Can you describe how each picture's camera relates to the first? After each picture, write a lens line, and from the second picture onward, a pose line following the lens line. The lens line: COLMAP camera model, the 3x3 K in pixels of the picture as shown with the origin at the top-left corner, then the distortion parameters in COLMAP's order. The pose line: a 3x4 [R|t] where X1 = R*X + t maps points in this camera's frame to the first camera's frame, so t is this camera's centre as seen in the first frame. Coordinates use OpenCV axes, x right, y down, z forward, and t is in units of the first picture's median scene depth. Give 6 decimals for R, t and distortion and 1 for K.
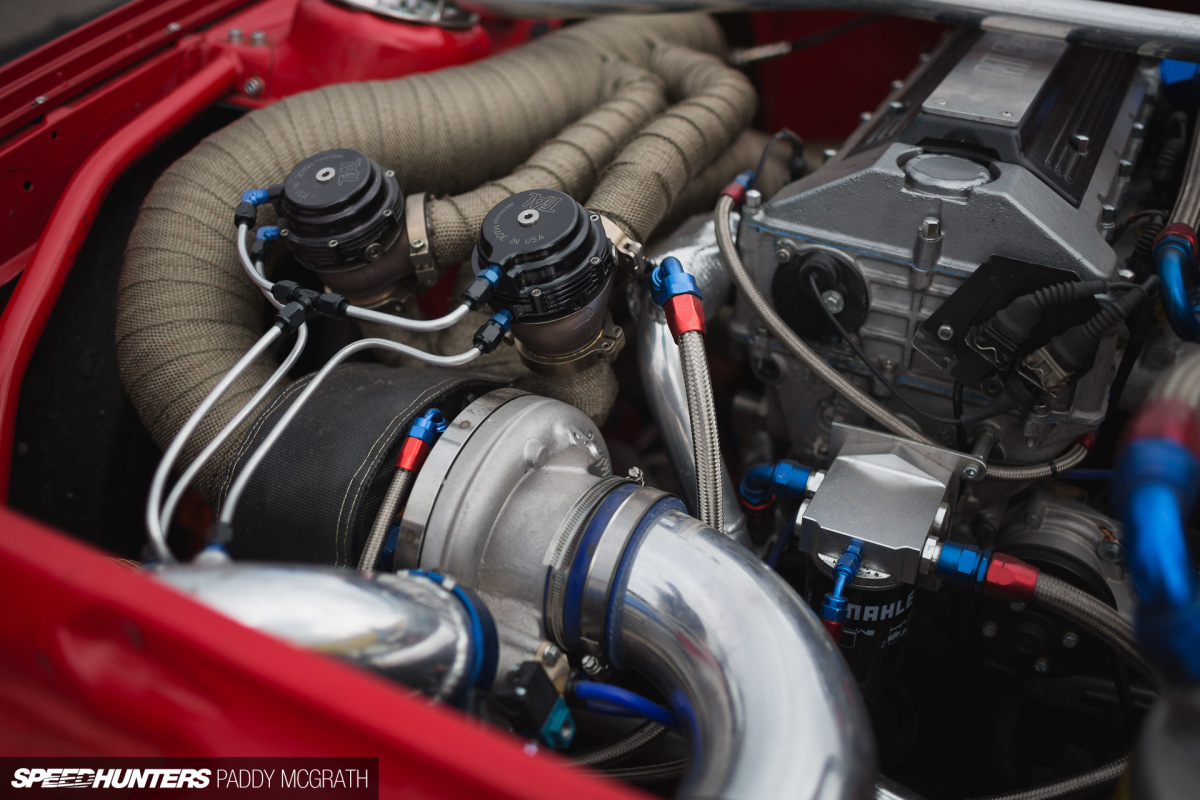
lens RADIAL K [[1191.9, 0, 599.5], [0, 1191.9, 404.3], [0, 0, 1]] dist [-0.030601, 0.000000]
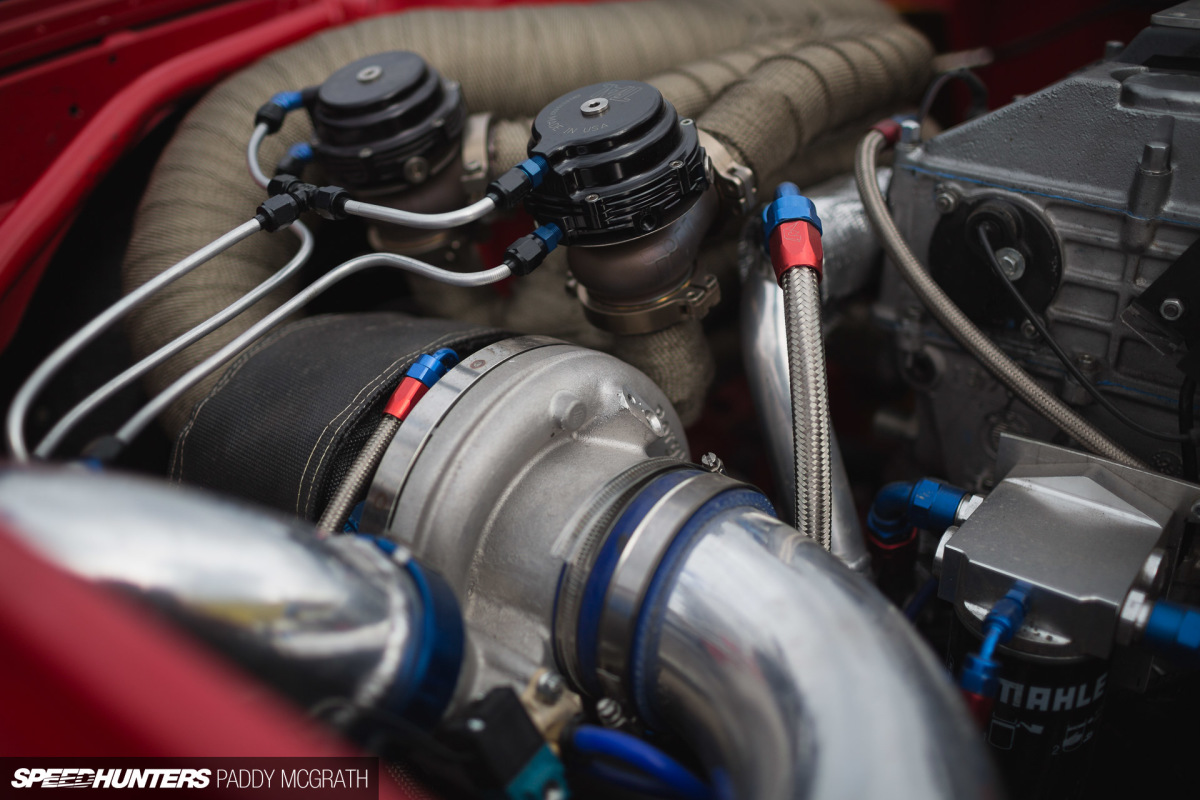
lens RADIAL K [[1191.9, 0, 602.2], [0, 1191.9, 394.6], [0, 0, 1]] dist [-0.030601, 0.000000]
pose [[0.982949, 0.077635, -0.166683, 0.081873], [-0.097445, 0.988672, -0.114161, 0.105639], [0.155932, 0.128457, 0.979379, 0.272739]]
